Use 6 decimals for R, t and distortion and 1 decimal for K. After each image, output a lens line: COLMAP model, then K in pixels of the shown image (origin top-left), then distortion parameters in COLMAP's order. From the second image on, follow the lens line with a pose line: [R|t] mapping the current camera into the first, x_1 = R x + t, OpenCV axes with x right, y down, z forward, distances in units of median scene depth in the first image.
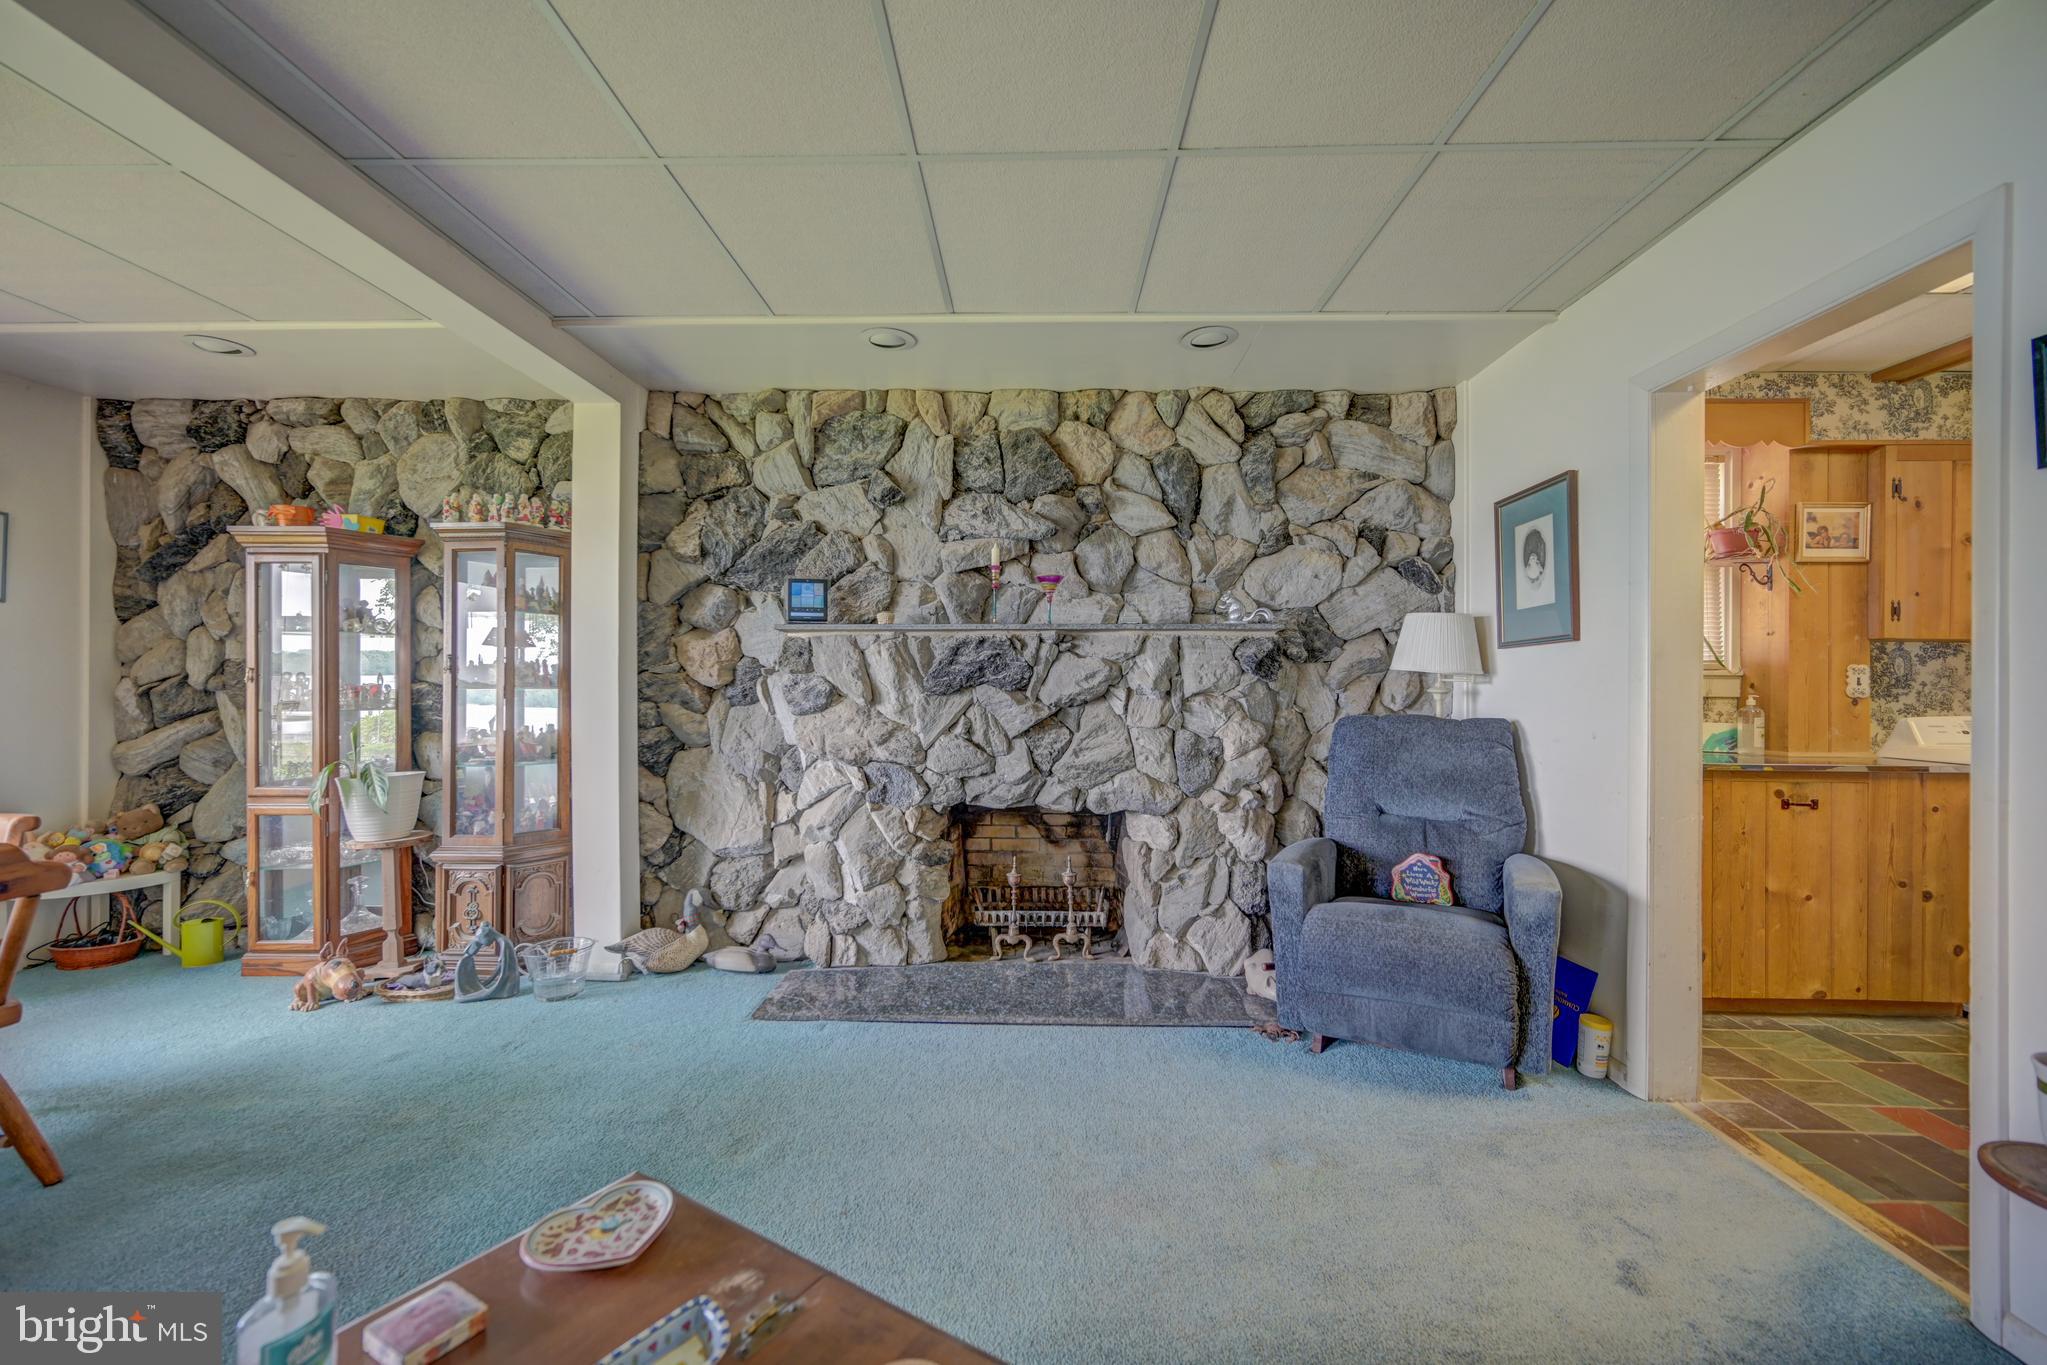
lens RADIAL K [[836.3, 0, 1021.2], [0, 836.3, 686.6], [0, 0, 1]] dist [0.001168, 0.000175]
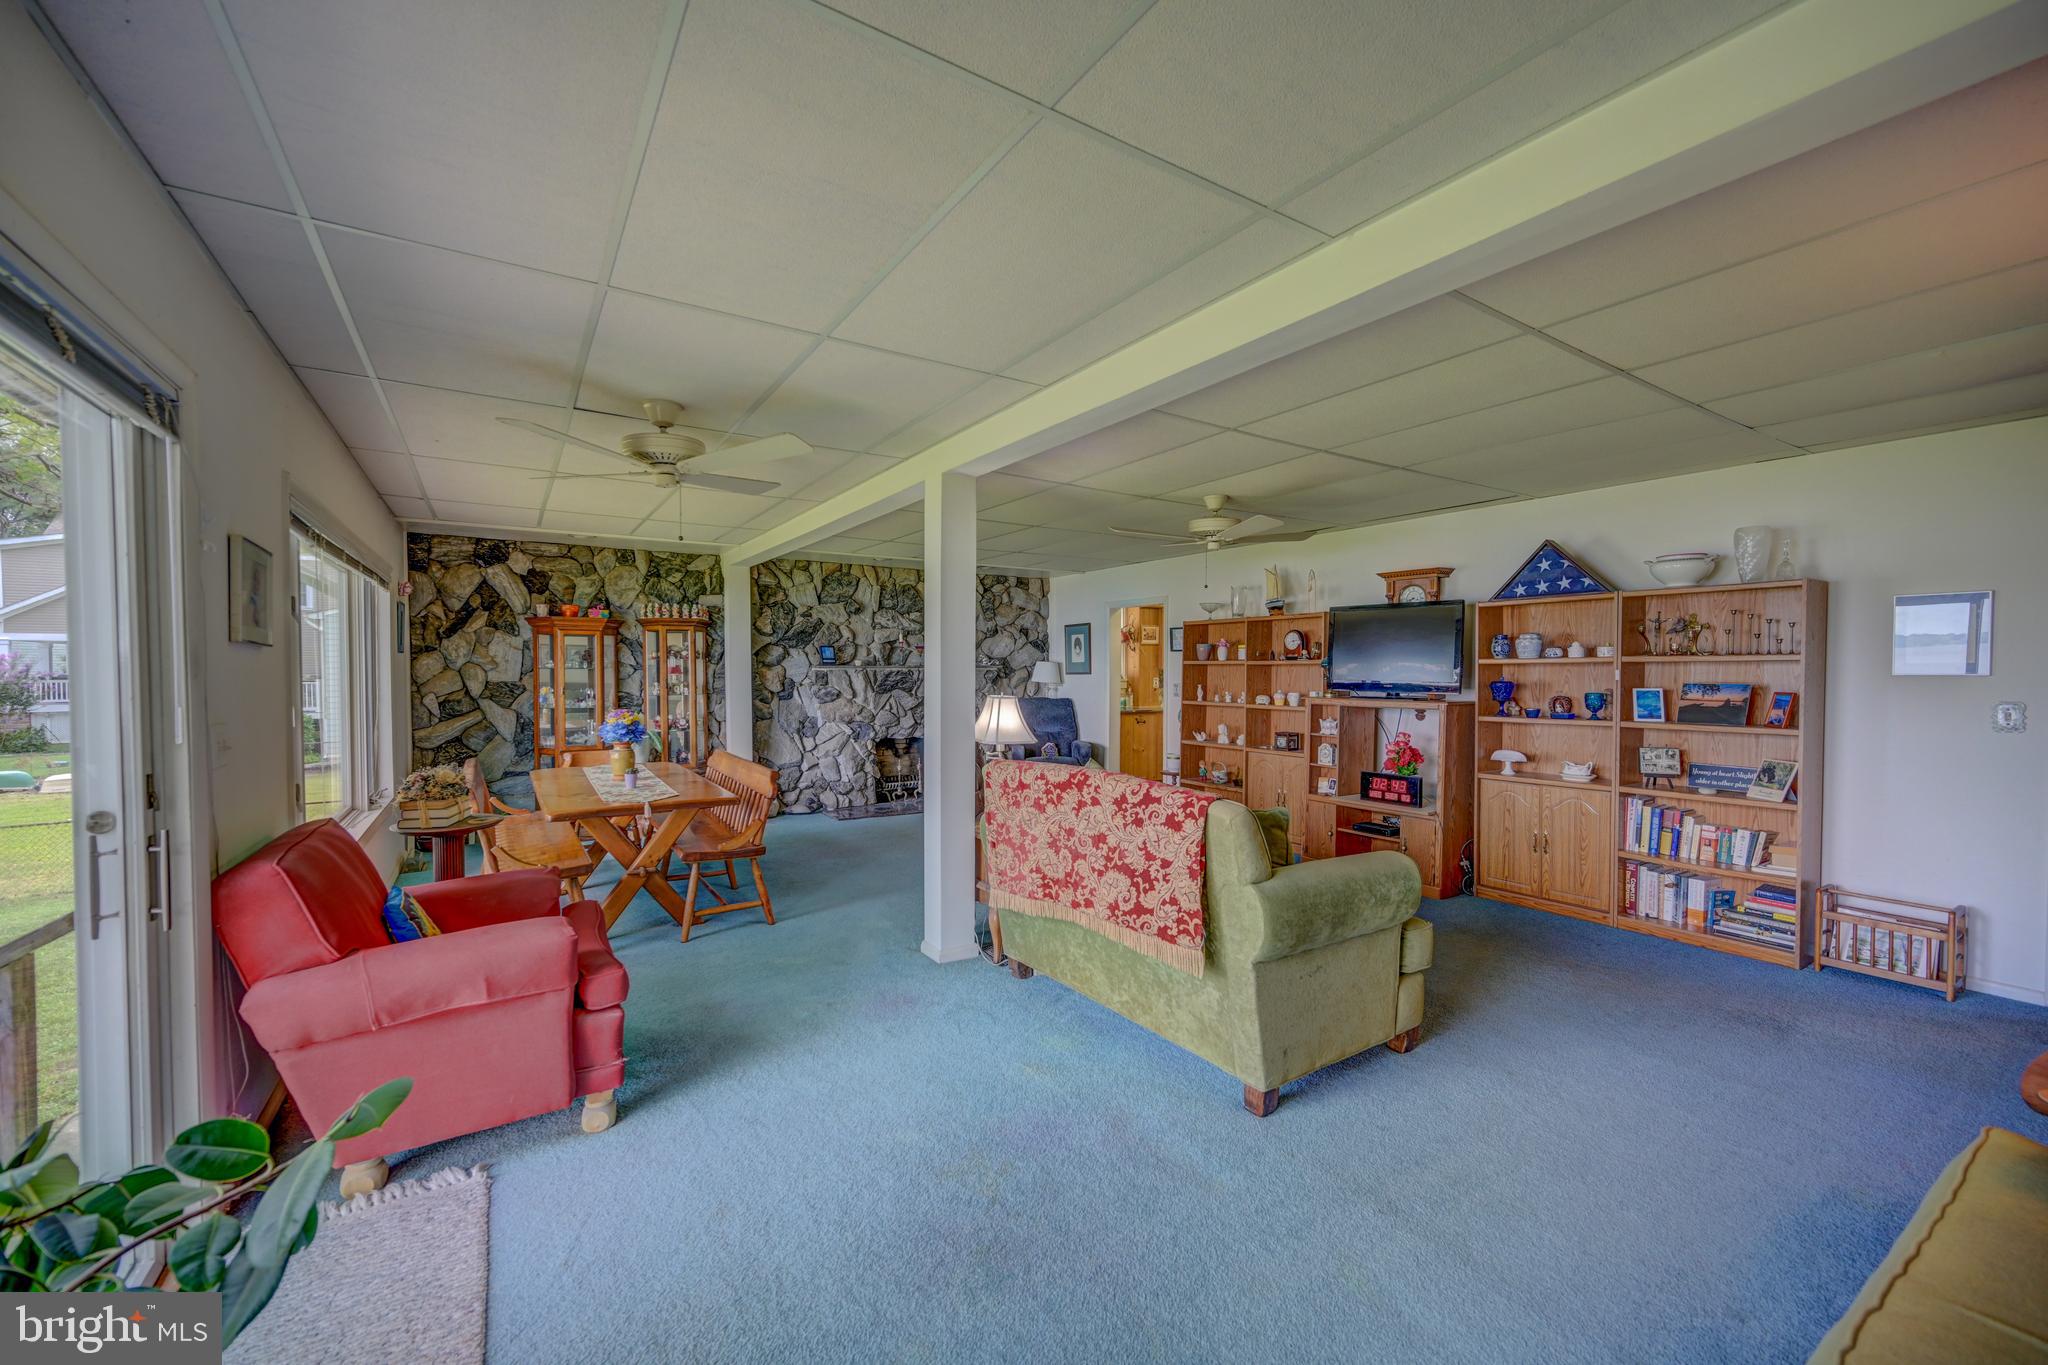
lens RADIAL K [[812.2, 0, 1022.0], [0, 812.2, 686.6], [0, 0, 1]] dist [-0.000228, -0.000190]
pose [[0.830058, -0.015868, 0.557452, -1.048391], [0.001323, 0.999648, 0.026484, -0.071343], [-0.557676, -0.021246, 0.829787, -1.175156]]
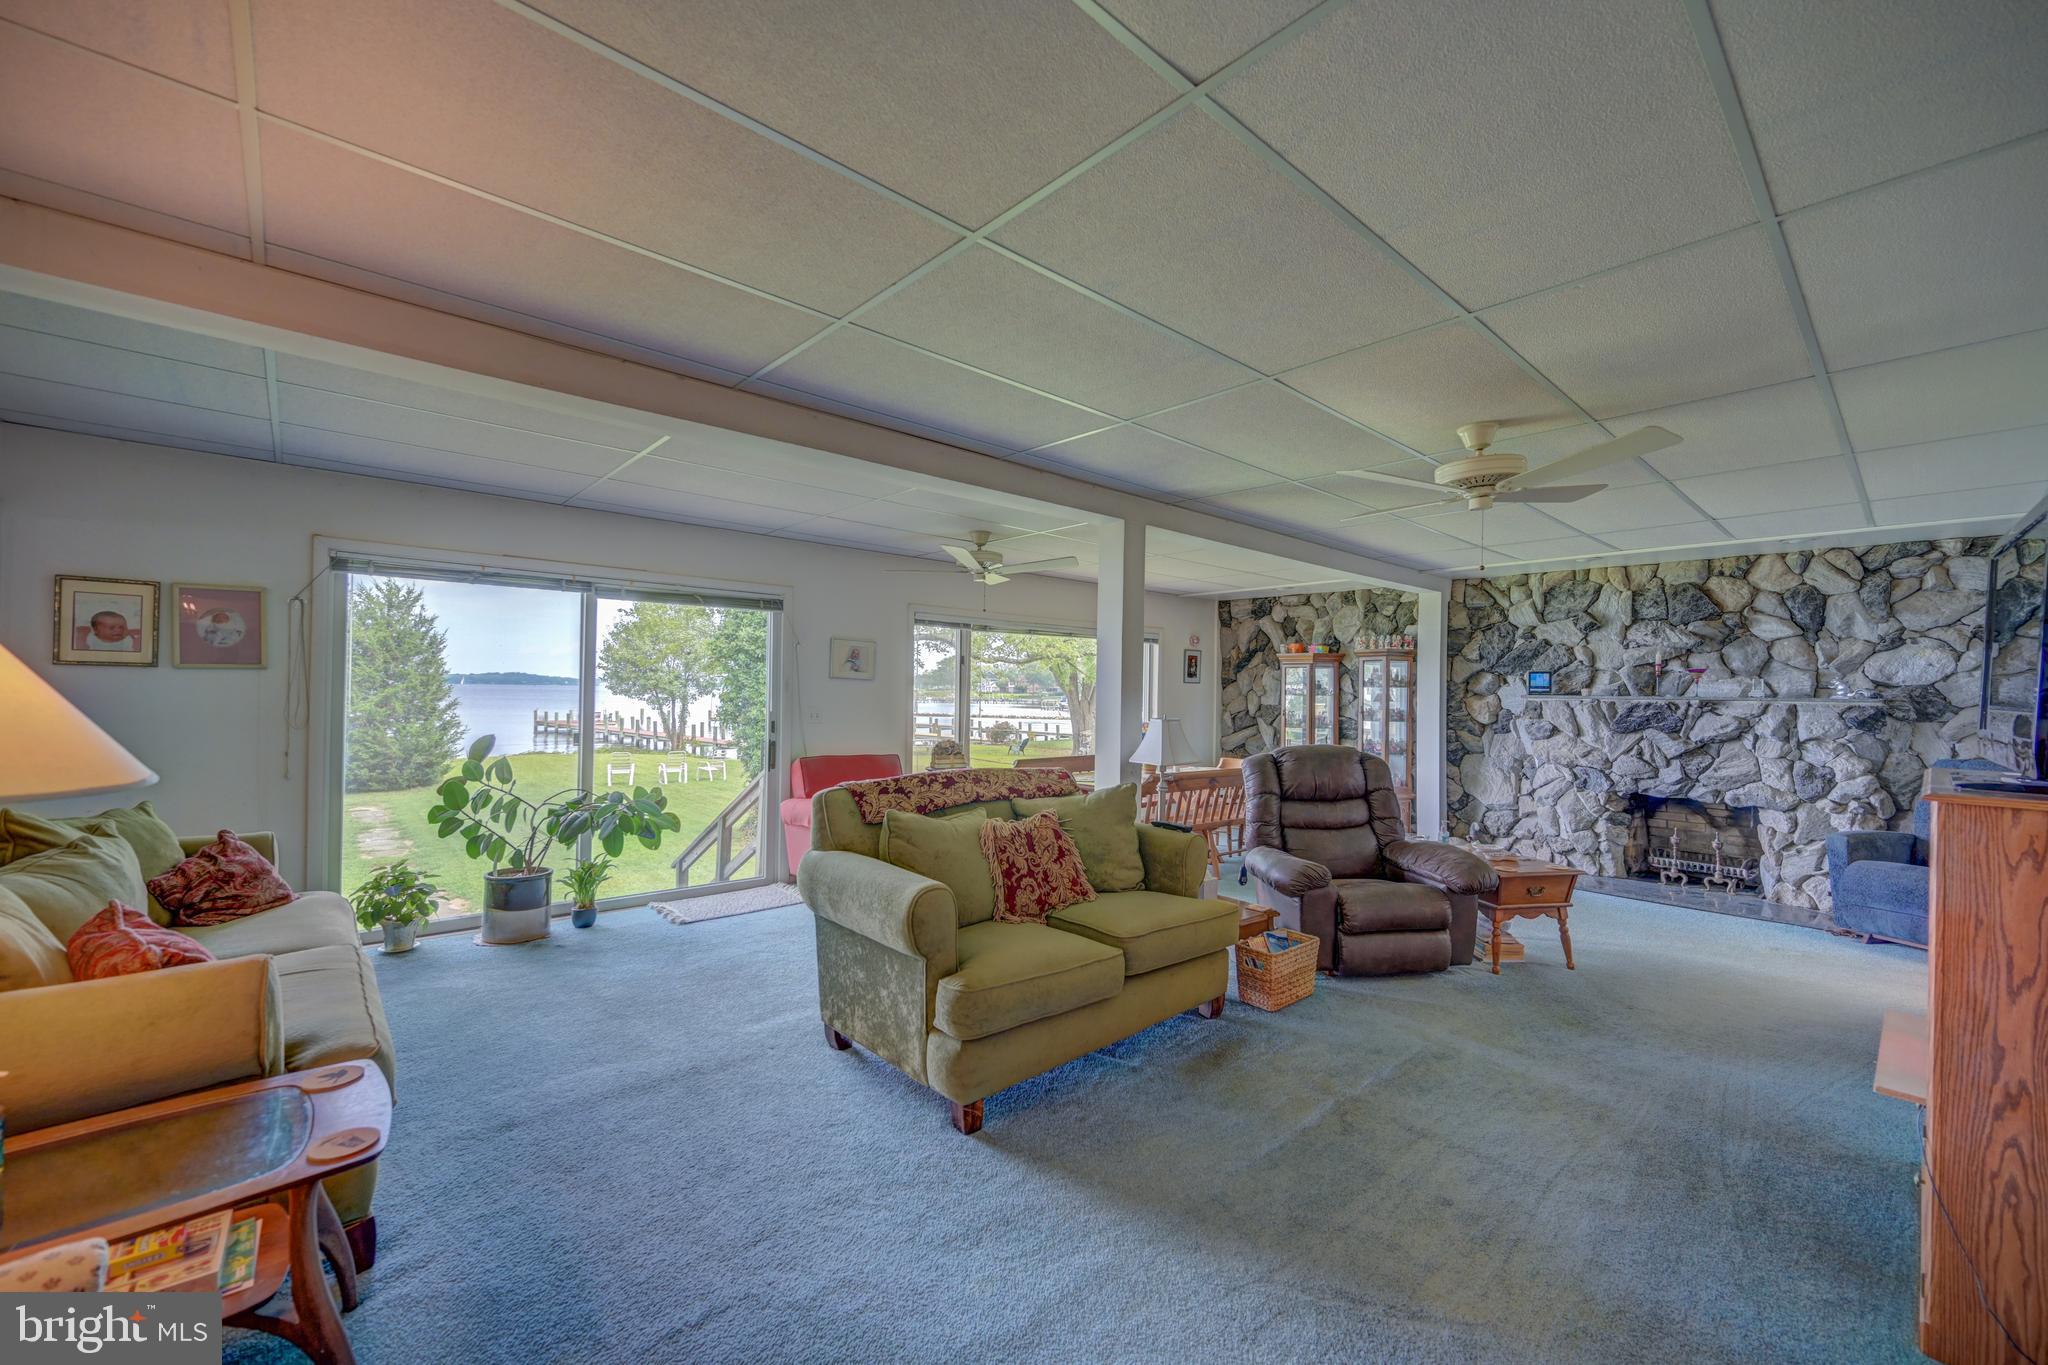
lens RADIAL K [[812.2, 0, 1022.0], [0, 812.2, 686.6], [0, 0, 1]] dist [-0.000228, -0.000190]
pose [[0.682633, 0.002749, -0.730756, 0.304604], [-0.012467, 0.999891, -0.007885, -0.060792], [0.730655, 0.014493, 0.682593, -1.176096]]
